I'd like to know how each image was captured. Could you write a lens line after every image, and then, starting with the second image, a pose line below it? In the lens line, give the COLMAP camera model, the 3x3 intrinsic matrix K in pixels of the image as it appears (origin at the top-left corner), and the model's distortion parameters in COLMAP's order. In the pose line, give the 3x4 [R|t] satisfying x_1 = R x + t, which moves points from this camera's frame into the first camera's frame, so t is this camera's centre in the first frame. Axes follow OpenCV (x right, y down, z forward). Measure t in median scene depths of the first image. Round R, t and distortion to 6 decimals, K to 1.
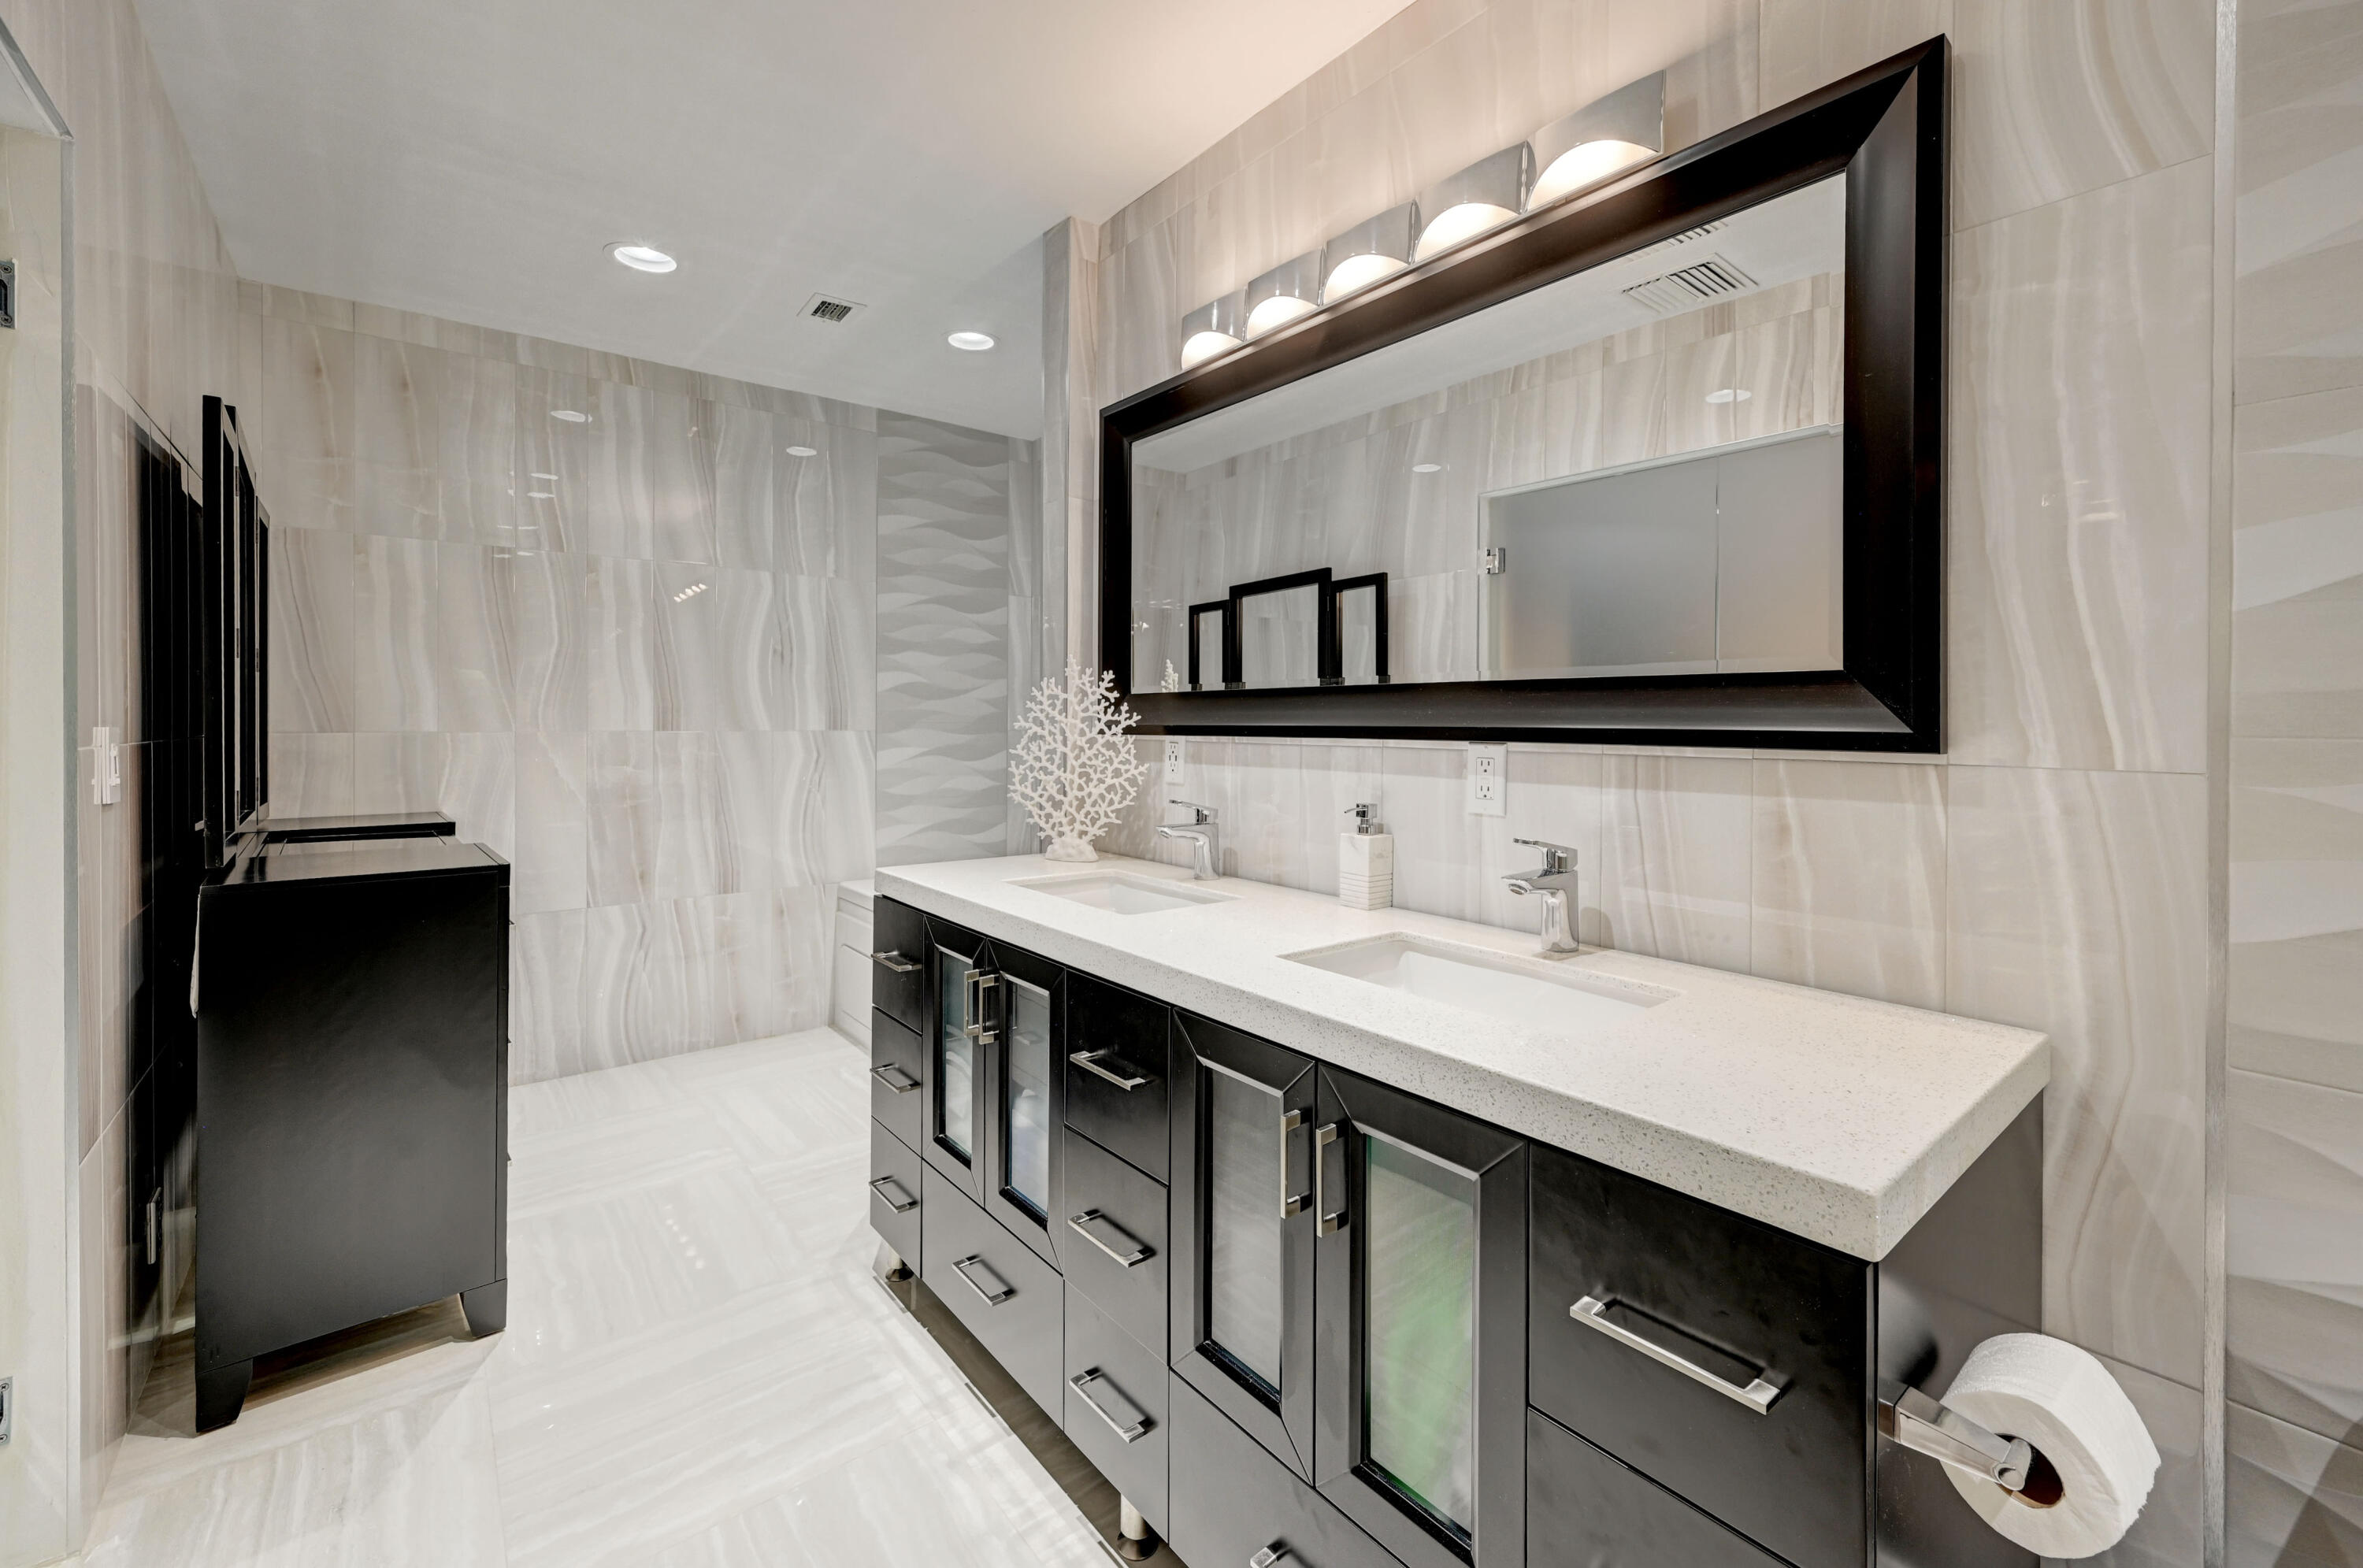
lens RADIAL K [[972.7, 0, 1180.0], [0, 972.7, 726.0], [0, 0, 1]] dist [0.000005, 0.000272]
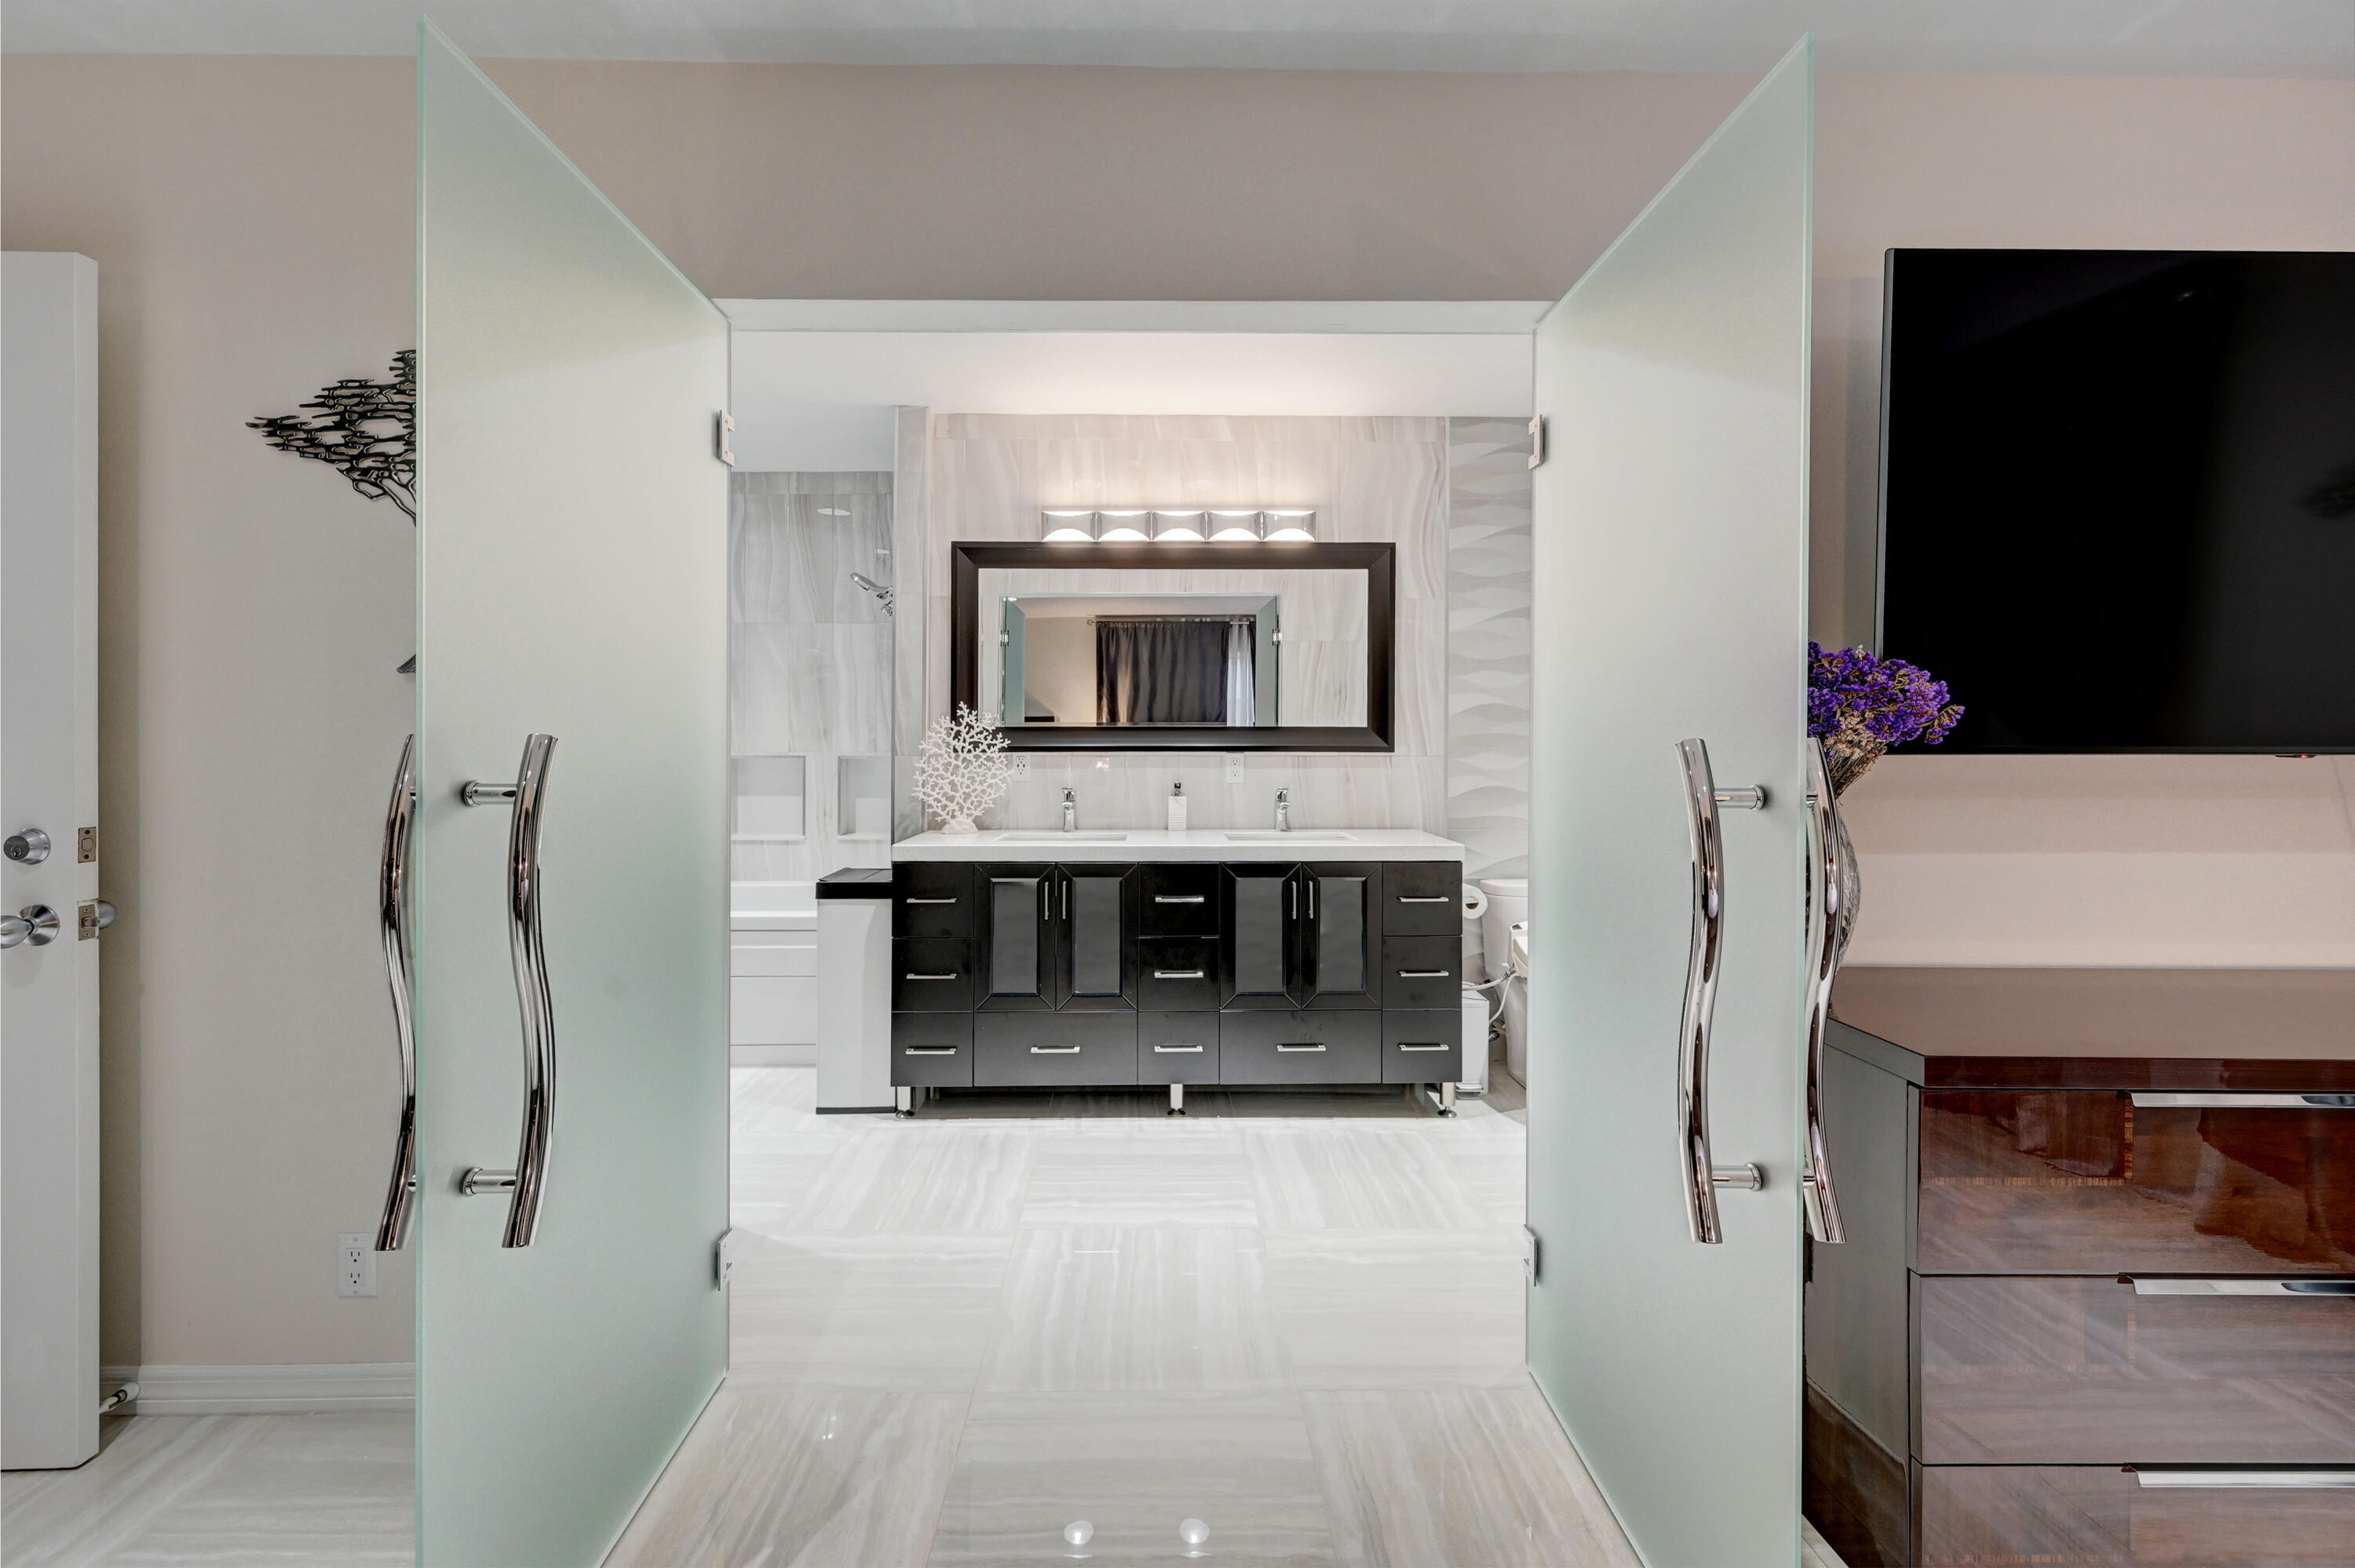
lens RADIAL K [[969.3, 0, 1176.0], [0, 969.3, 726.2], [0, 0, 1]] dist [0.000005, 0.000272]
pose [[0.621429, -0.000802, 0.783470, -1.156439], [0.004678, 0.999985, -0.002687, -0.029329], [-0.783456, 0.005335, 0.621424, -0.249926]]
